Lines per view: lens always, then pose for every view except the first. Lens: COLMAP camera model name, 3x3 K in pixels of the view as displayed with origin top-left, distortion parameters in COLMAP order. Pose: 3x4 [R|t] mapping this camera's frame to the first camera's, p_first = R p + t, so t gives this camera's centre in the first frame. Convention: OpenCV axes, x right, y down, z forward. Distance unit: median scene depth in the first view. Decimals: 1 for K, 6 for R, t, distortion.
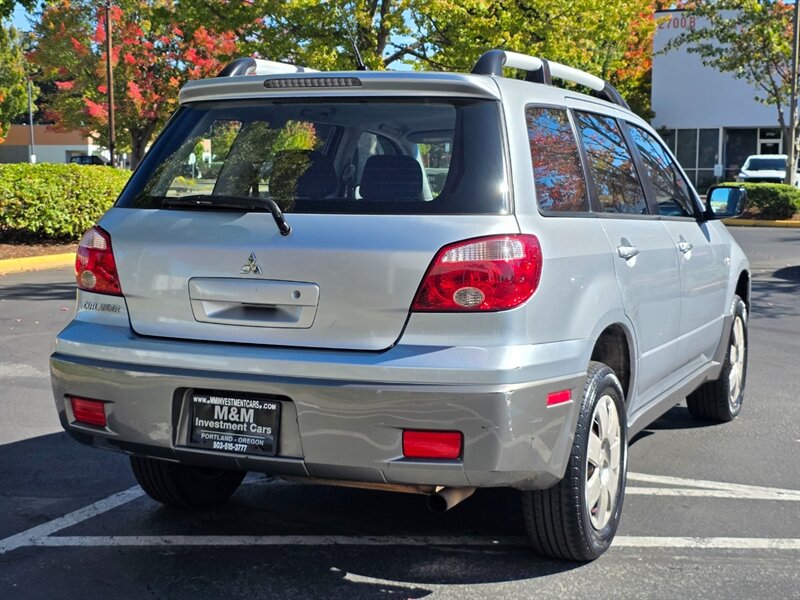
lens RADIAL K [[1271.5, 0, 401.7], [0, 1271.5, 298.1], [0, 0, 1]] dist [0.121643, -0.033623]
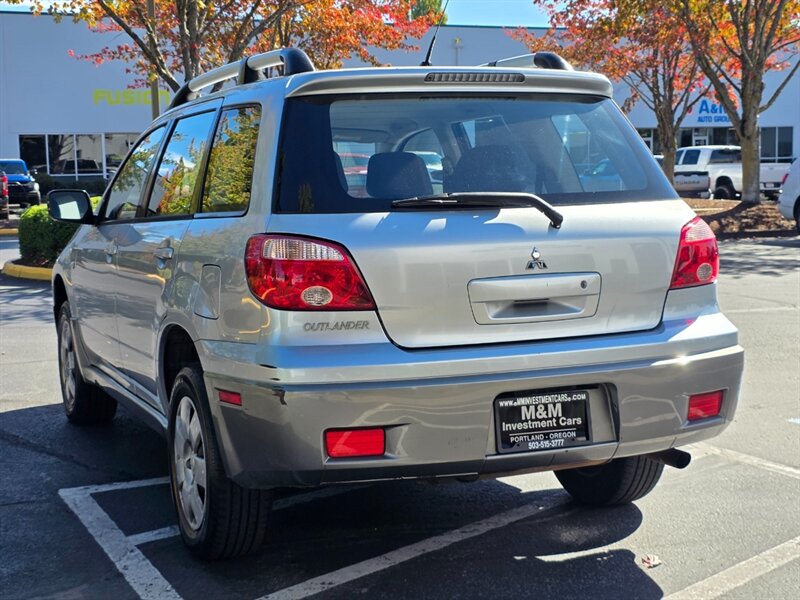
lens RADIAL K [[1268.4, 0, 401.5], [0, 1268.4, 314.5], [0, 0, 1]] dist [0.117692, -0.080876]
pose [[0.686863, -0.102566, 0.719513, -0.881756], [0.099467, 0.993943, 0.046733, -0.039588], [-0.719948, 0.039468, 0.692905, 0.380181]]
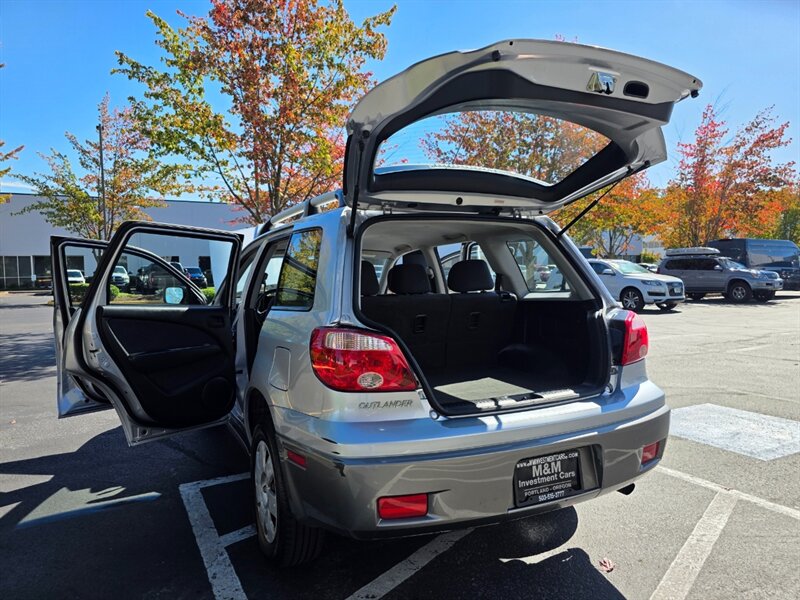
lens RADIAL K [[549.7, 0, 402.3], [0, 549.7, 304.4], [0, 0, 1]] dist [0.024261, -0.001790]
pose [[0.640194, -0.060915, 0.765794, -0.605728], [0.096621, 0.995320, -0.001601, -0.079042], [-0.762113, 0.075017, 0.643084, 0.727275]]
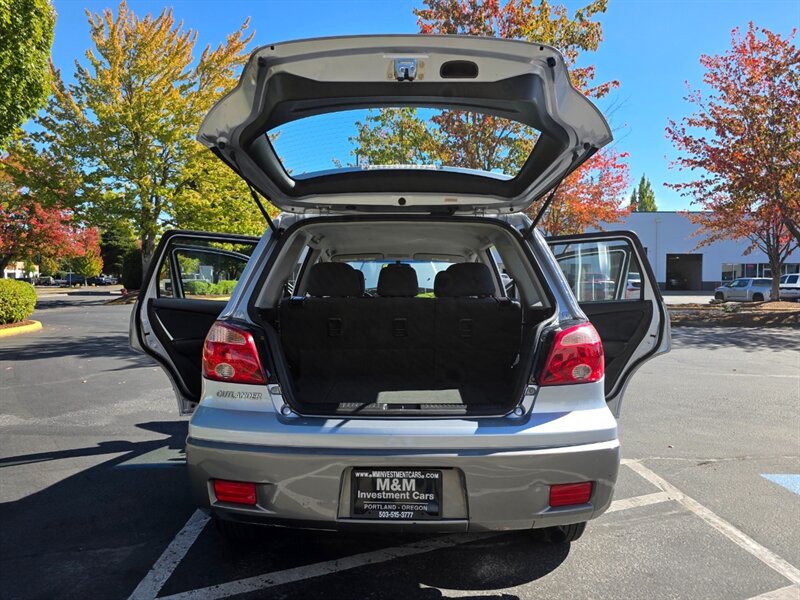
lens RADIAL K [[565.5, 0, 394.4], [0, 565.5, 295.2], [0, 0, 1]] dist [0.024718, -0.003335]
pose [[0.916444, -0.011647, 0.399993, -0.326439], [0.041723, 0.996909, -0.066567, -0.044646], [-0.397981, 0.077694, 0.914098, 0.502539]]
